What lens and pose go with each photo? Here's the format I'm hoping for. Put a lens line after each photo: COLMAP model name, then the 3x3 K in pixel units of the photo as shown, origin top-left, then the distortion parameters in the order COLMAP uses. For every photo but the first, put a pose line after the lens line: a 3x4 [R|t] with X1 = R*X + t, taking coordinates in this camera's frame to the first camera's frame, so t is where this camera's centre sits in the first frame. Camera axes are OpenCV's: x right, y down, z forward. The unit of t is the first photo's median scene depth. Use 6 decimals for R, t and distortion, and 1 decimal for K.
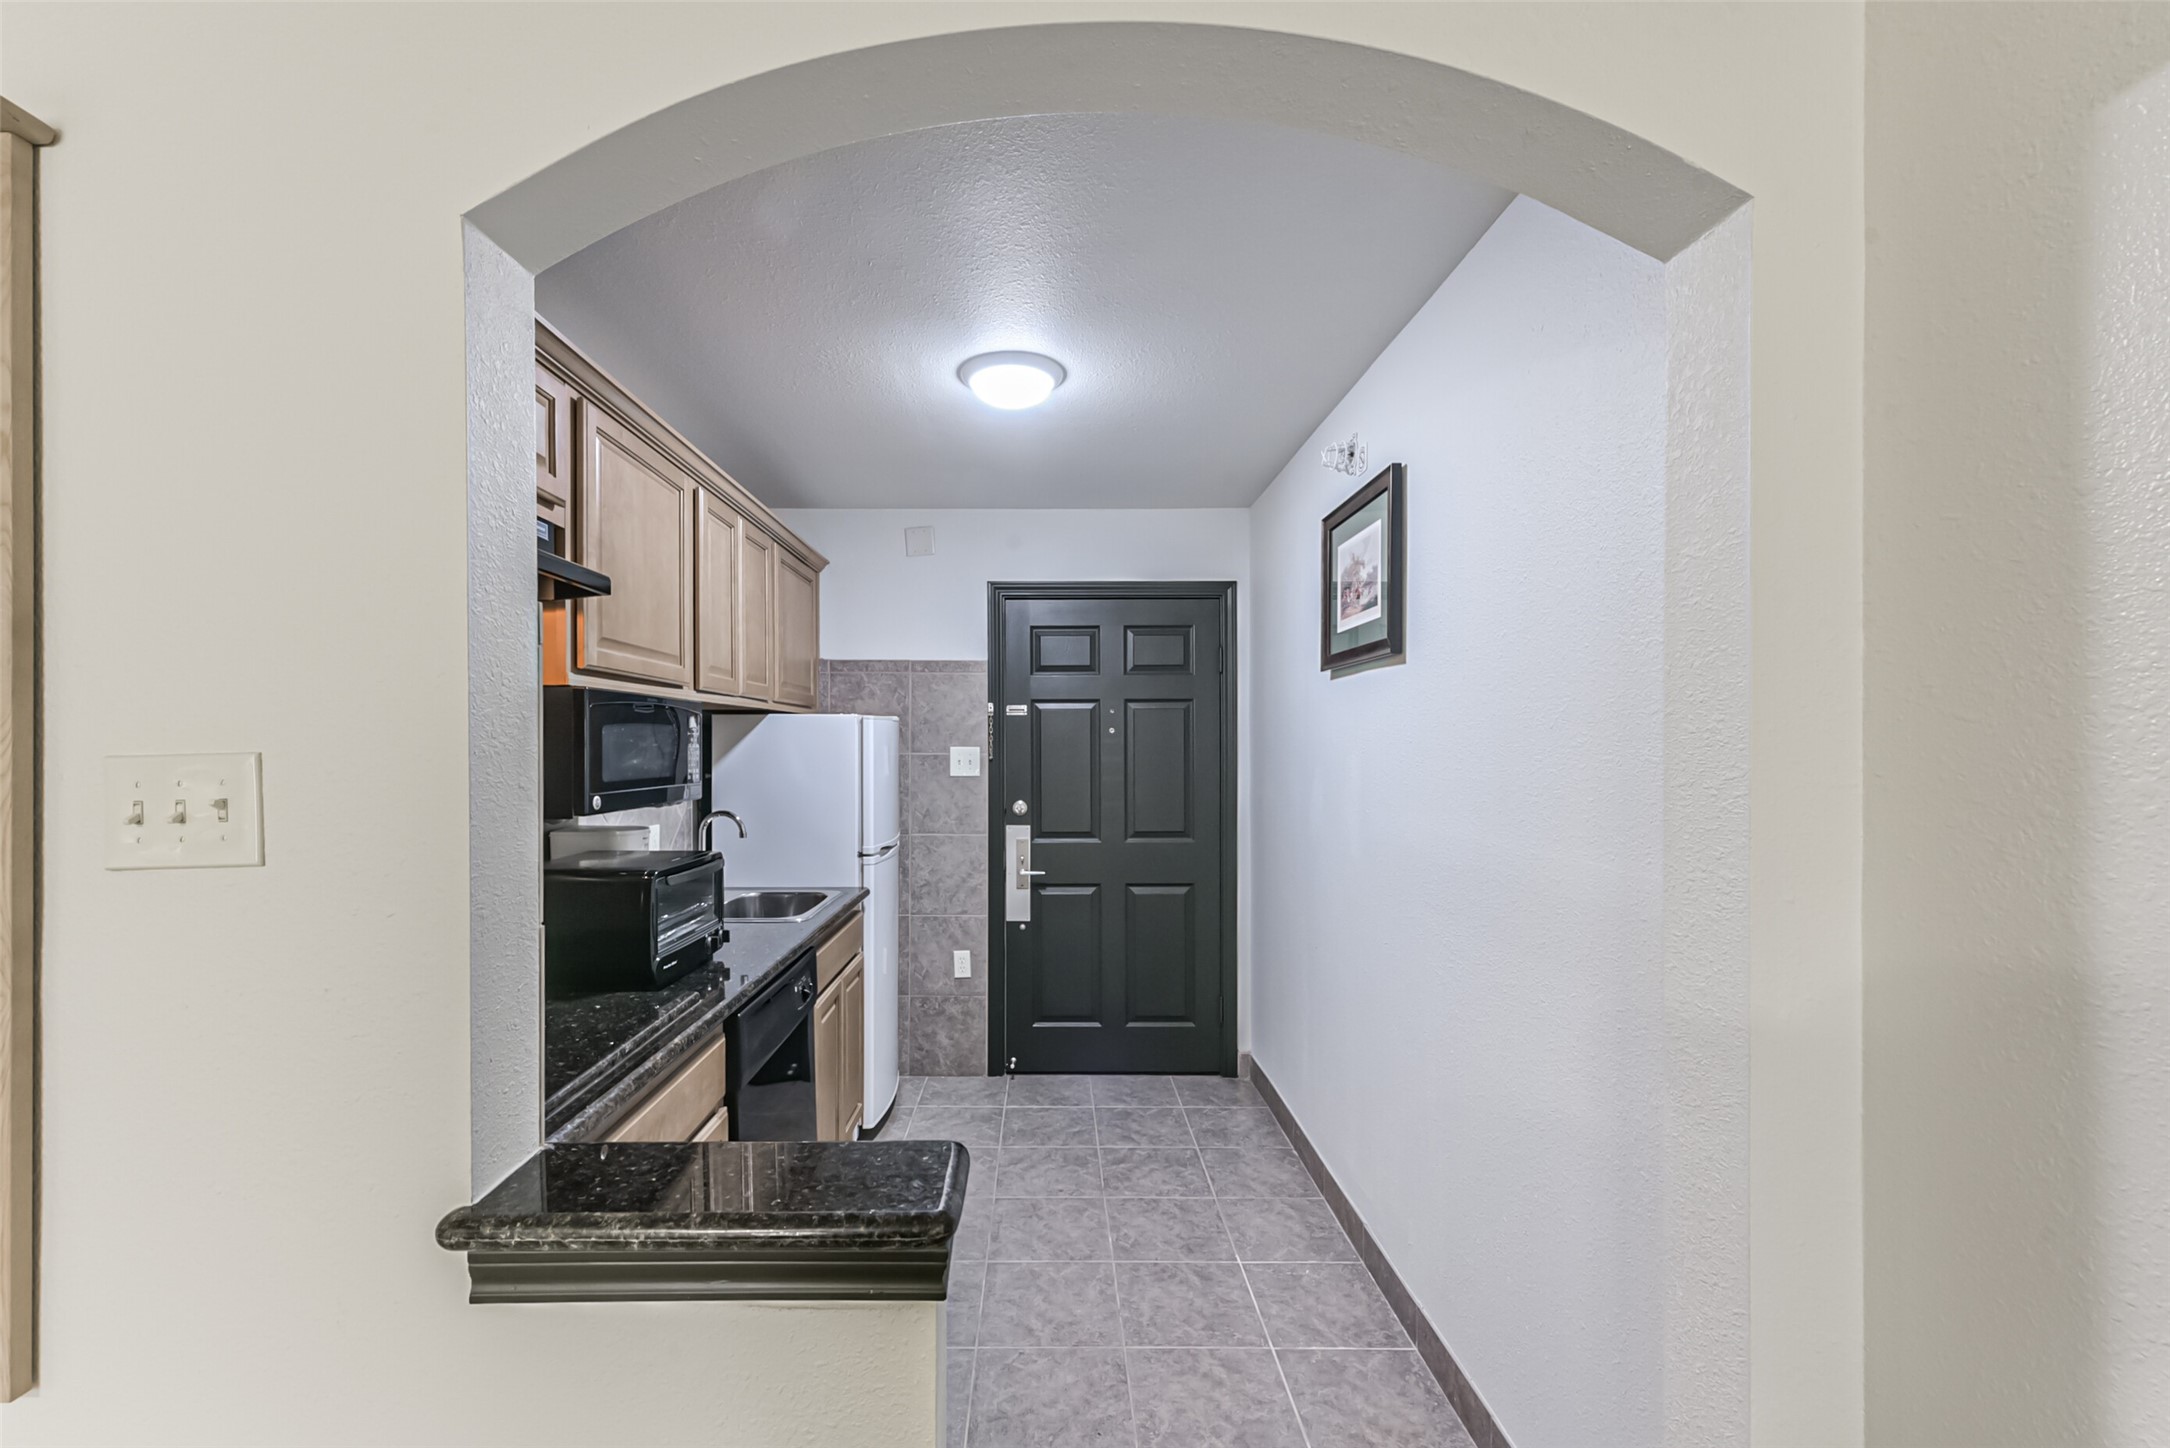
lens RADIAL K [[894.2, 0, 1042.6], [0, 894.2, 742.4], [0, 0, 1]] dist [-0.000617, 0.000015]
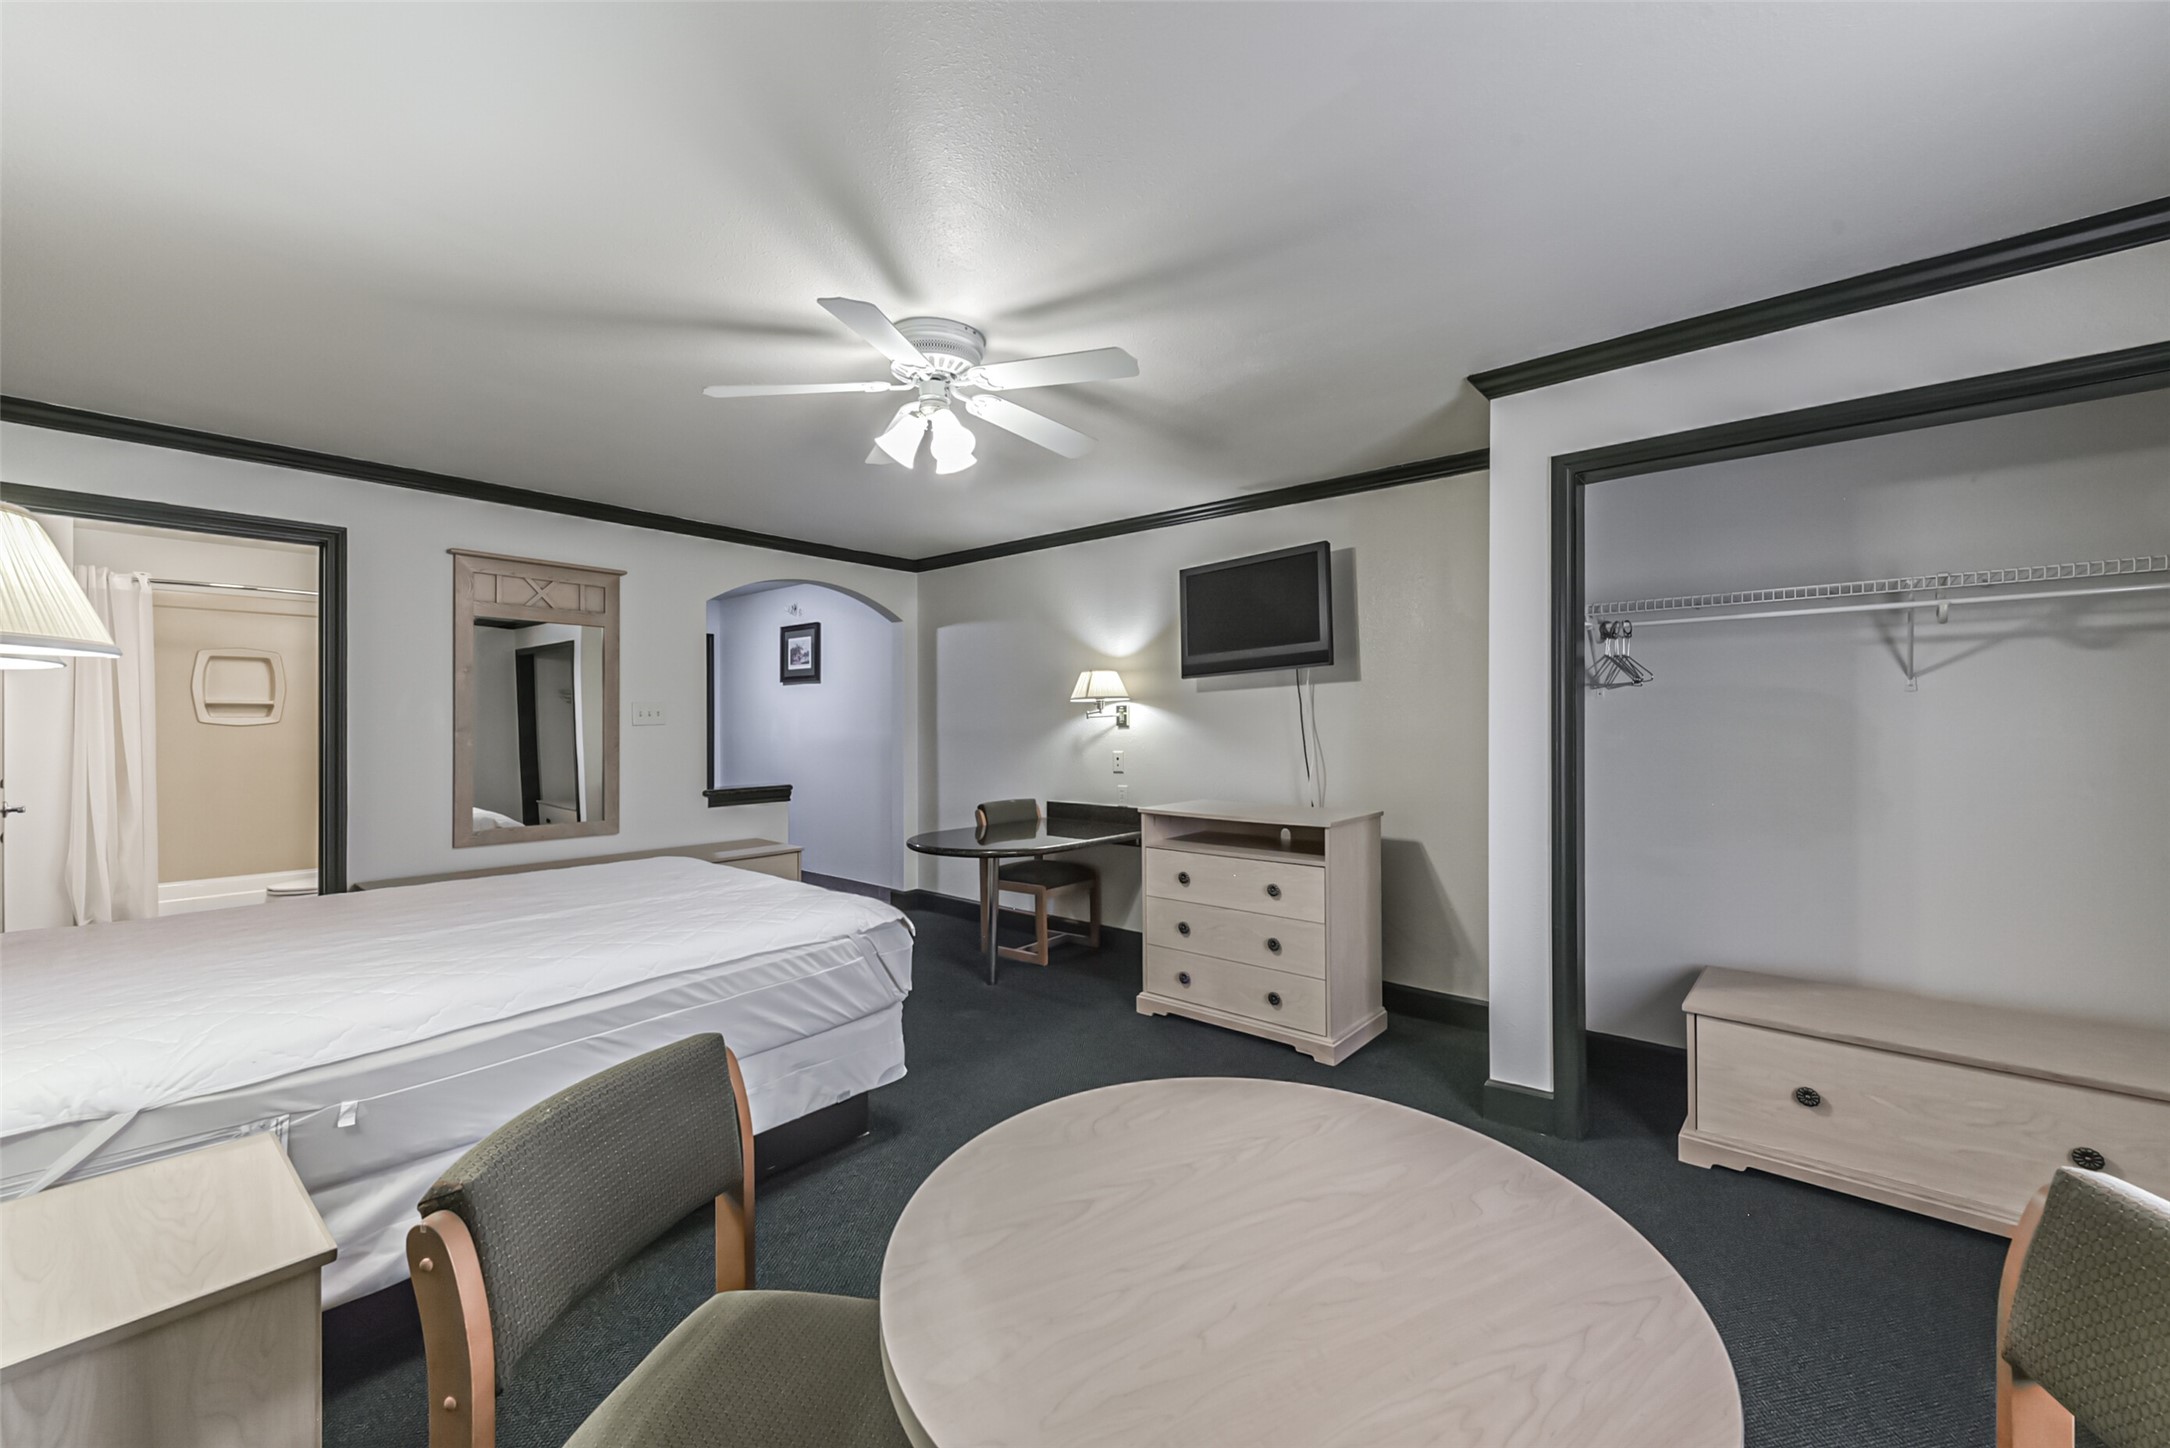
lens RADIAL K [[853.9, 0, 1085.0], [0, 853.9, 724.0], [0, 0, 1]] dist [0.000586, 0.000117]
pose [[0.644915, 0.002092, 0.764251, -0.772111], [-0.002196, 0.999997, -0.000885, 0.034094], [-0.764251, -0.001108, 0.644918, -0.997518]]
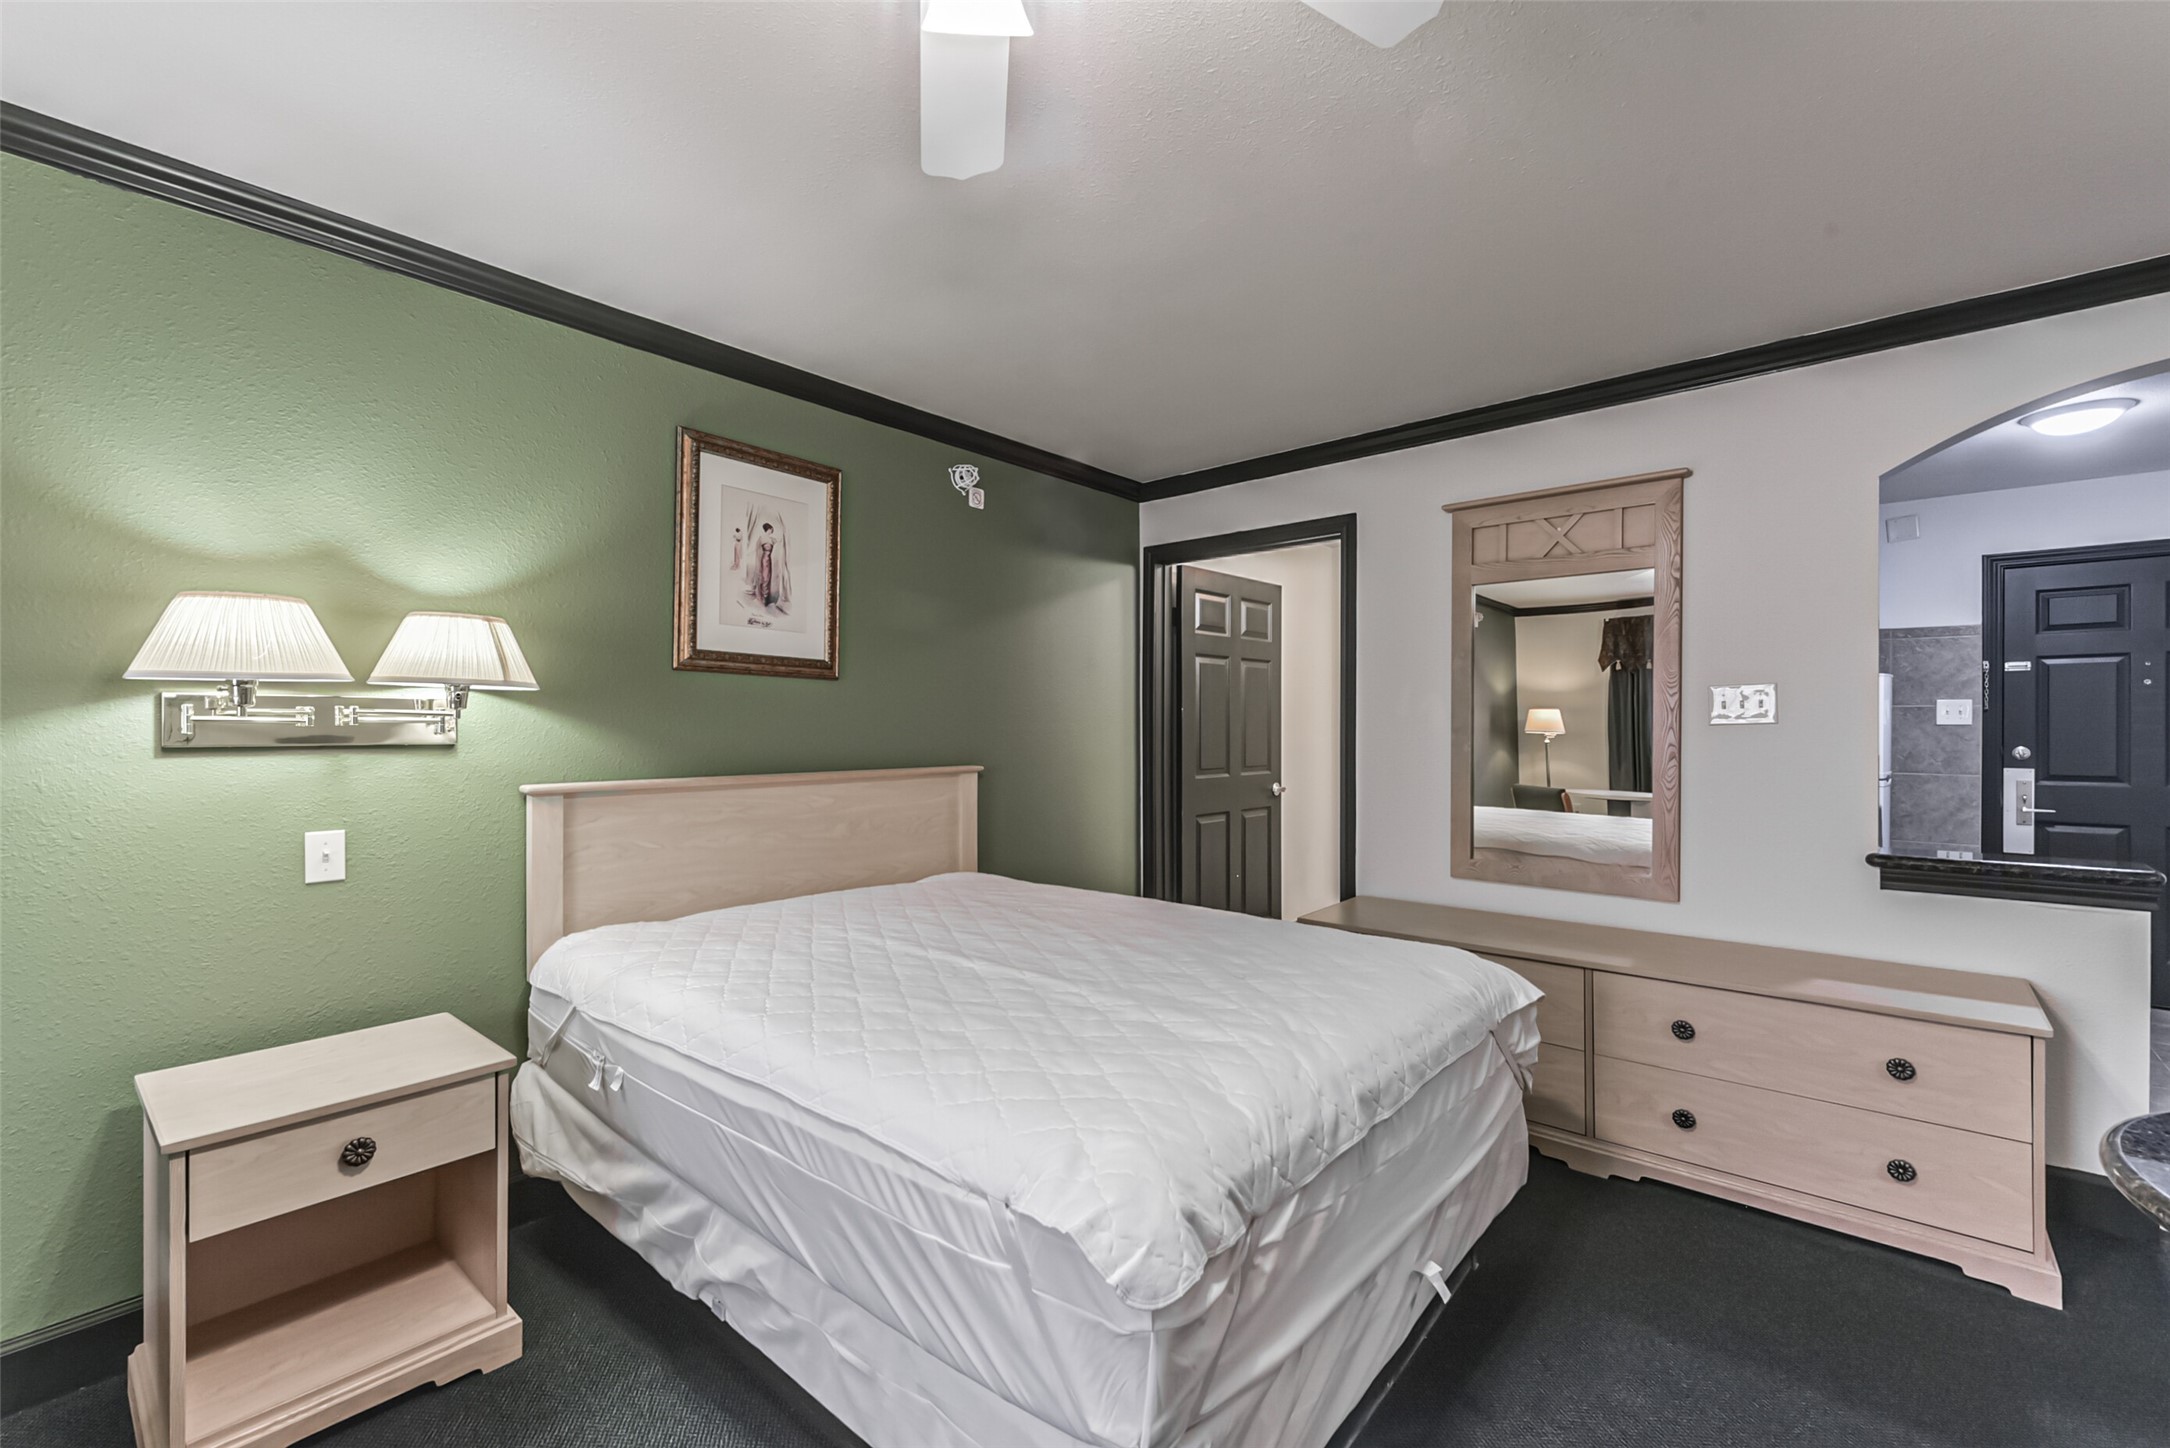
lens RADIAL K [[911.7, 0, 1081.9], [0, 911.7, 731.5], [0, 0, 1]] dist [0.004374, 0.000634]
pose [[0.755880, 0.005016, -0.654691, -0.165067], [0.001004, 0.999961, 0.008820, 0.035040], [0.654710, -0.007324, 0.755845, -0.651845]]
